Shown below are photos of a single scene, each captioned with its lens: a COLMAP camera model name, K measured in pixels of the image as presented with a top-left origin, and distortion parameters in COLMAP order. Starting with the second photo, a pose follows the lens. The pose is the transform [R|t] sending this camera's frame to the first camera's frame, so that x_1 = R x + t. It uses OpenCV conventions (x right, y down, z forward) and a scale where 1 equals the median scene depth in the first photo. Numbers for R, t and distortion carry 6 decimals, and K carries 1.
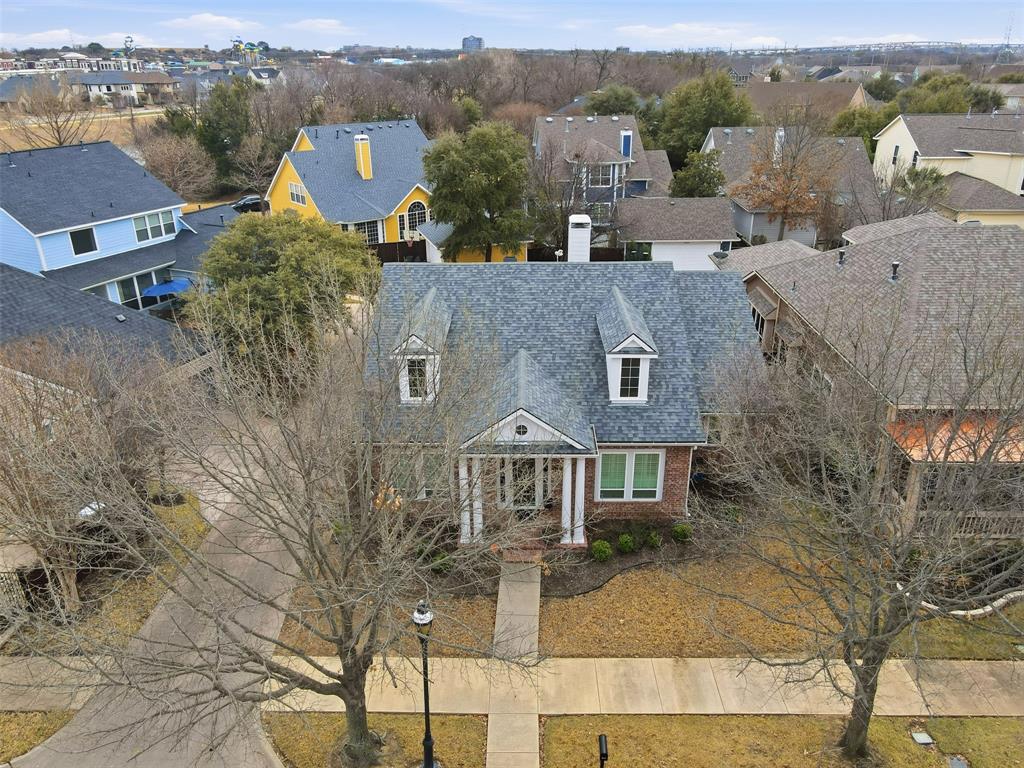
lens RADIAL K [[732.5, 0, 512.0], [0, 732.5, 384.0], [0, 0, 1]] dist [0.001190, 0.001120]
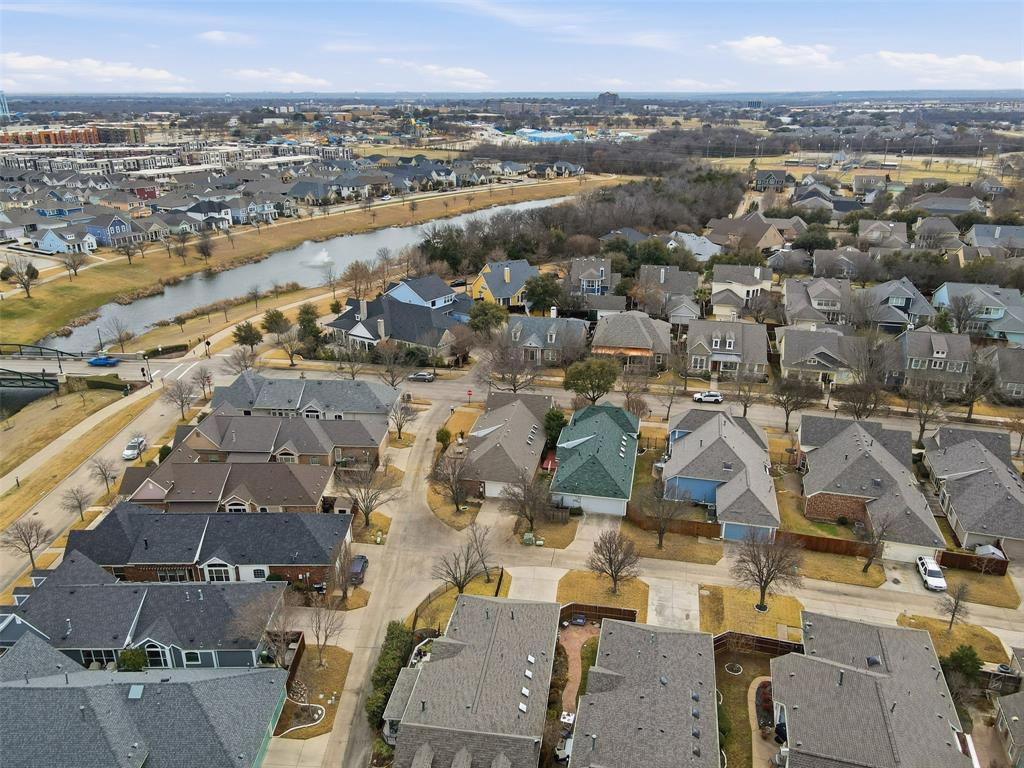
lens RADIAL K [[720.0, 0, 512.0], [0, 720.0, 384.0], [0, 0, 1]] dist [0.009825, 0.003446]
pose [[0.984249, 0.072664, -0.161162, 0.322300], [-0.080275, 0.995920, -0.041220, 0.246773], [0.157509, 0.053508, 0.986067, -1.873657]]
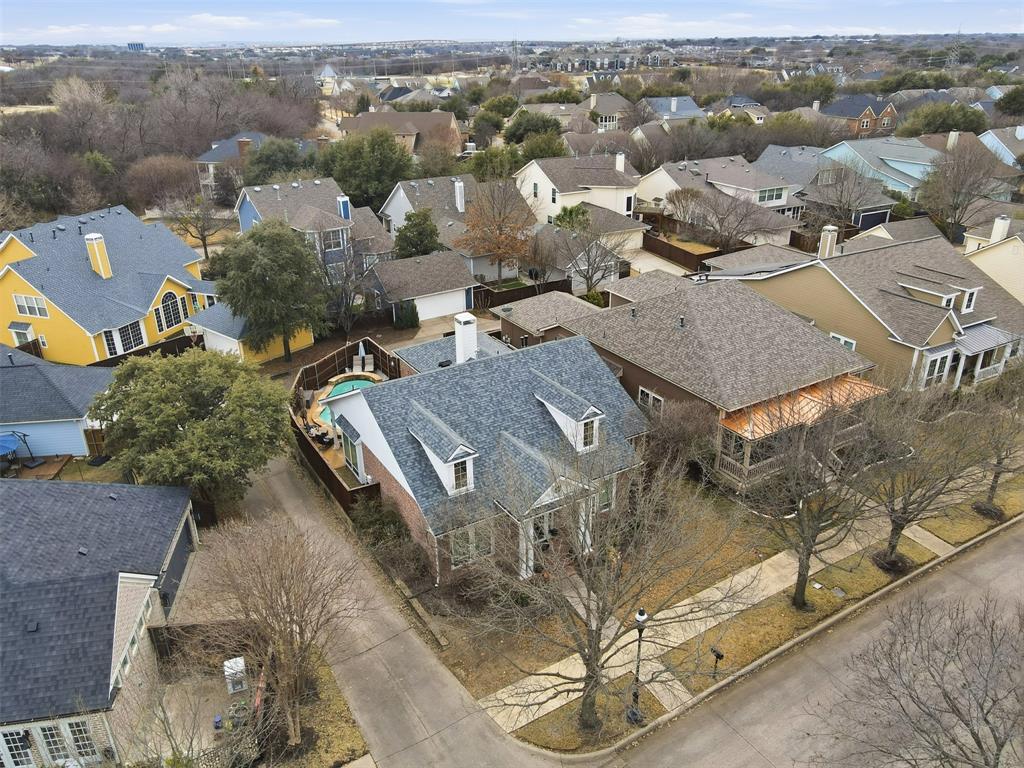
lens RADIAL K [[720.0, 0, 512.0], [0, 720.0, 384.0], [0, 0, 1]] dist [0.009825, 0.003446]
pose [[0.841930, -0.226750, 0.489630, -0.261238], [0.224307, 0.972374, 0.064610, -0.093031], [-0.490754, 0.055430, 0.869533, -0.074990]]
